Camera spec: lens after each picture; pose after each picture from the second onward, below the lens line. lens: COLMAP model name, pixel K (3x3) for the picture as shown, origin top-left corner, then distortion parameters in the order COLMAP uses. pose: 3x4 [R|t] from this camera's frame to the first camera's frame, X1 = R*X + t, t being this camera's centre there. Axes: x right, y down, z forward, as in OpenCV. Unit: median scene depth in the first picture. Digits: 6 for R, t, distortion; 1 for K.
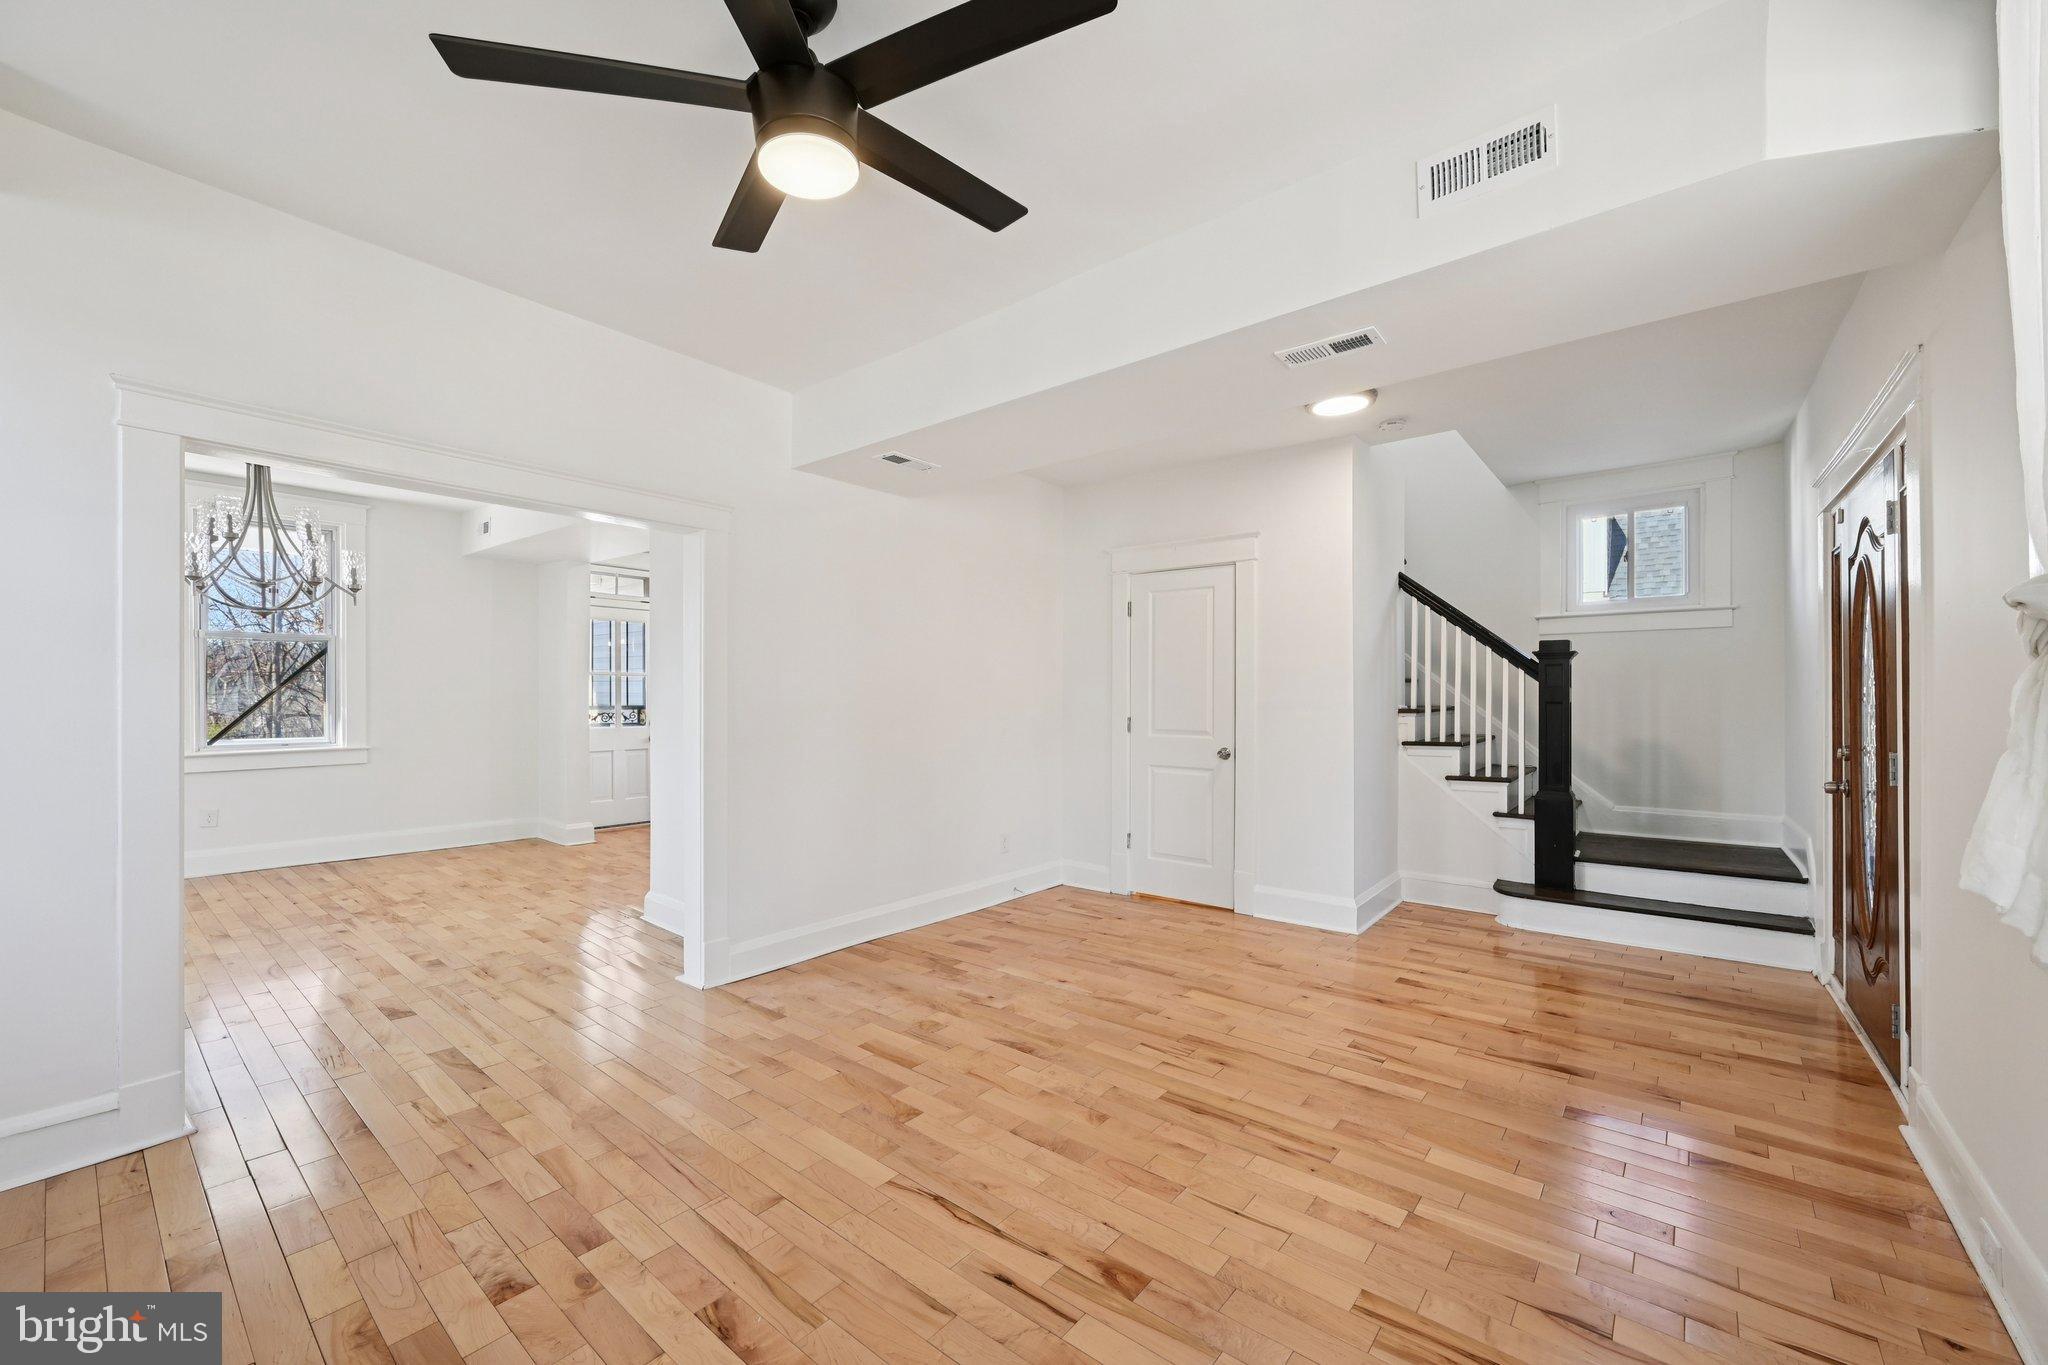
lens RADIAL K [[802.7, 0, 1030.8], [0, 802.7, 697.1], [0, 0, 1]] dist [0.000167, 0.000042]
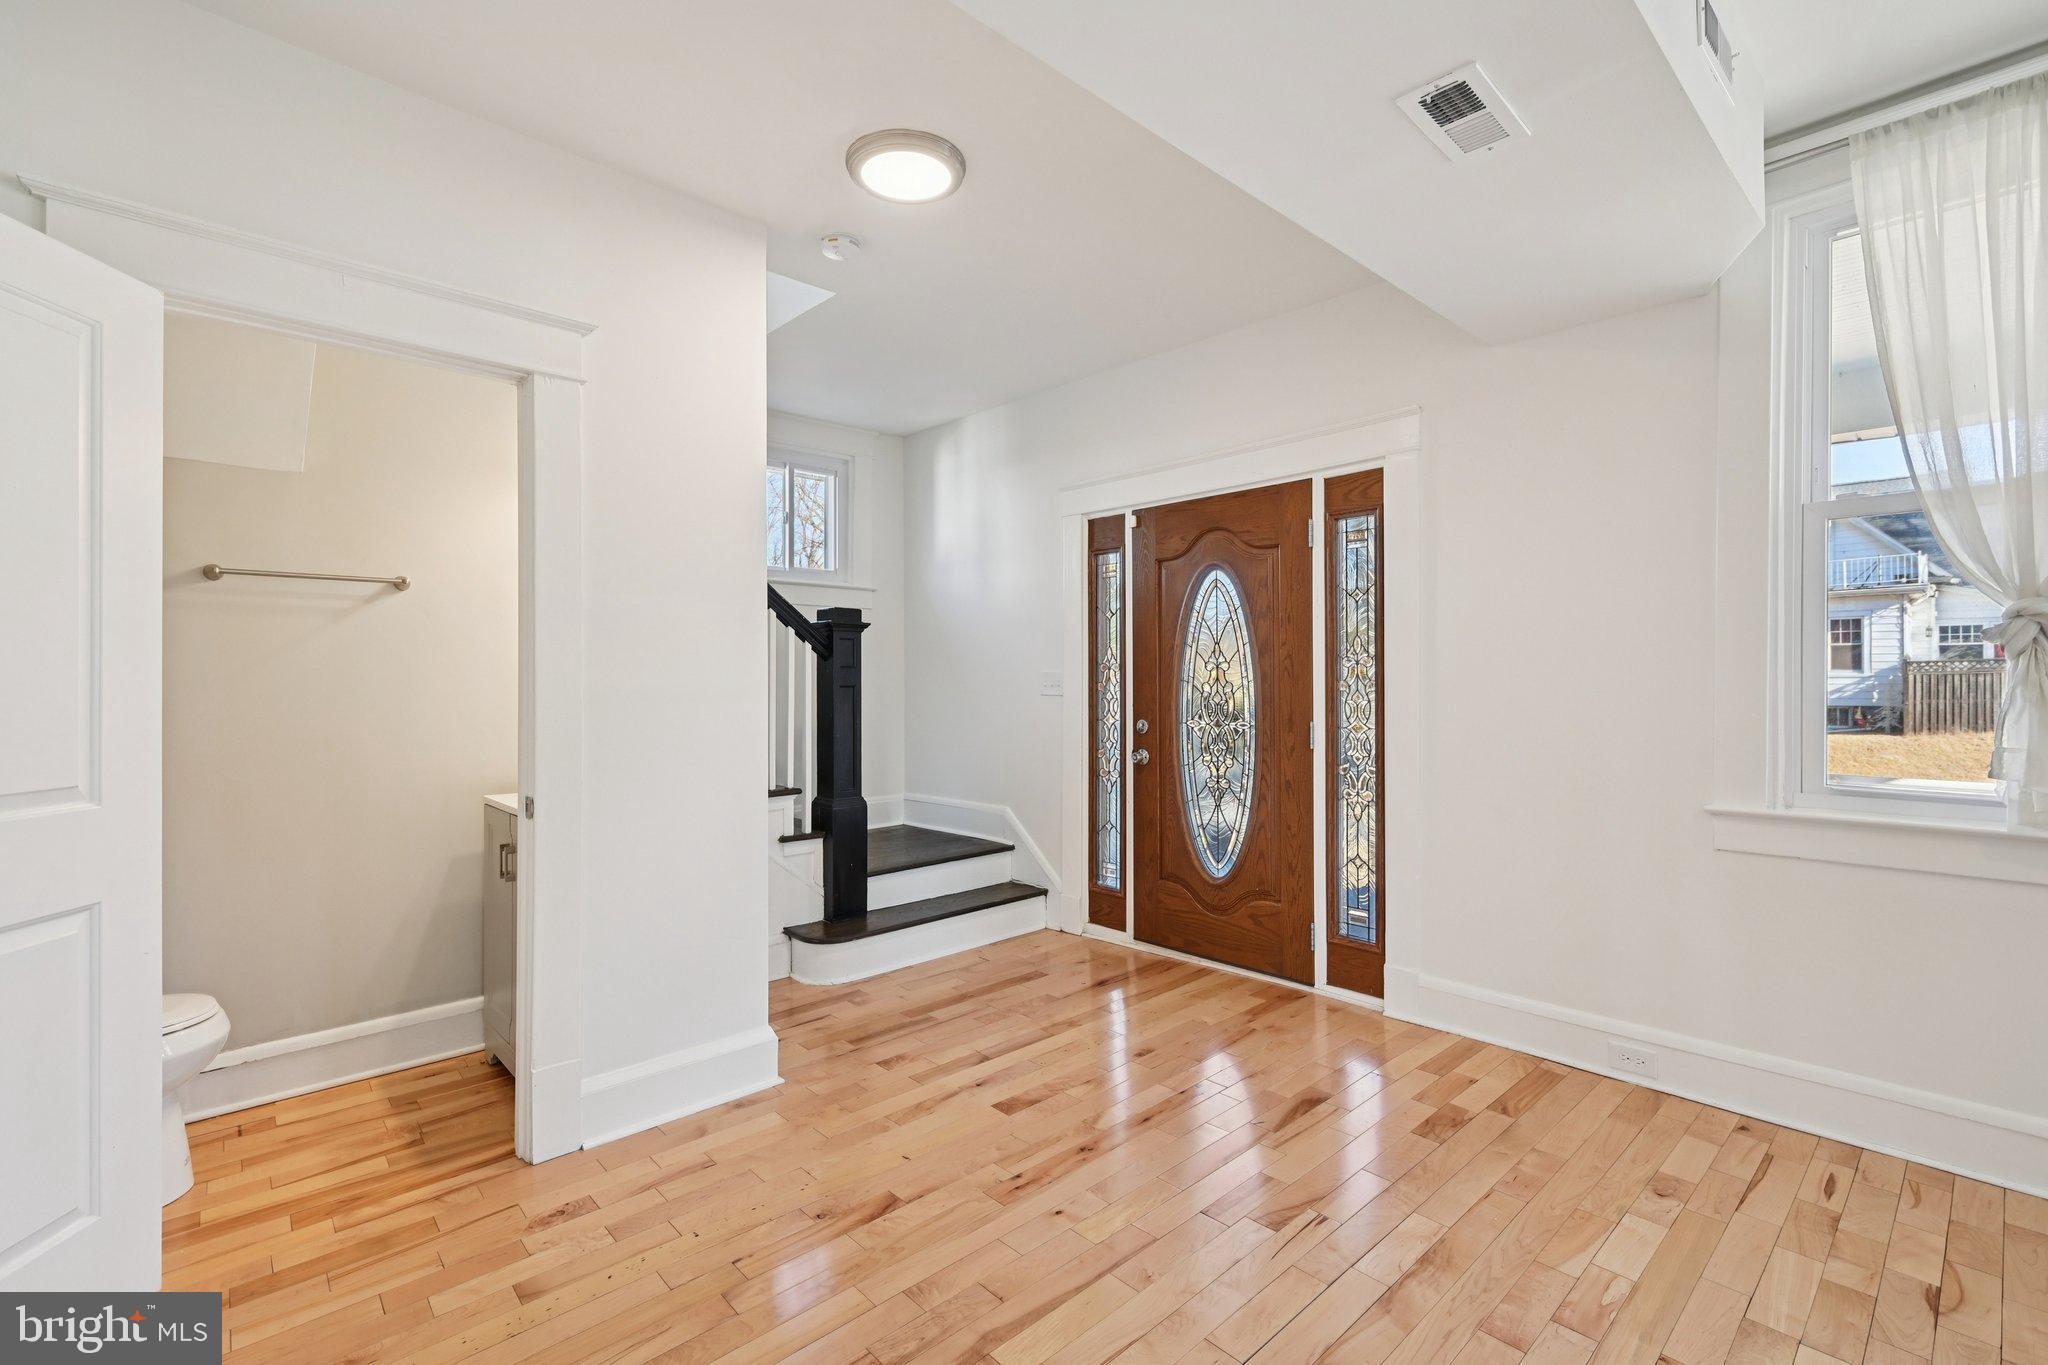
lens RADIAL K [[897.3, 0, 1033.1], [0, 897.3, 680.6], [0, 0, 1]] dist [0.002244, 0.000613]
pose [[0.138581, 0.001305, 0.990350, -0.260030], [0.002481, 0.999996, -0.001665, 0.003971], [-0.990348, 0.002688, 0.138577, 0.862074]]
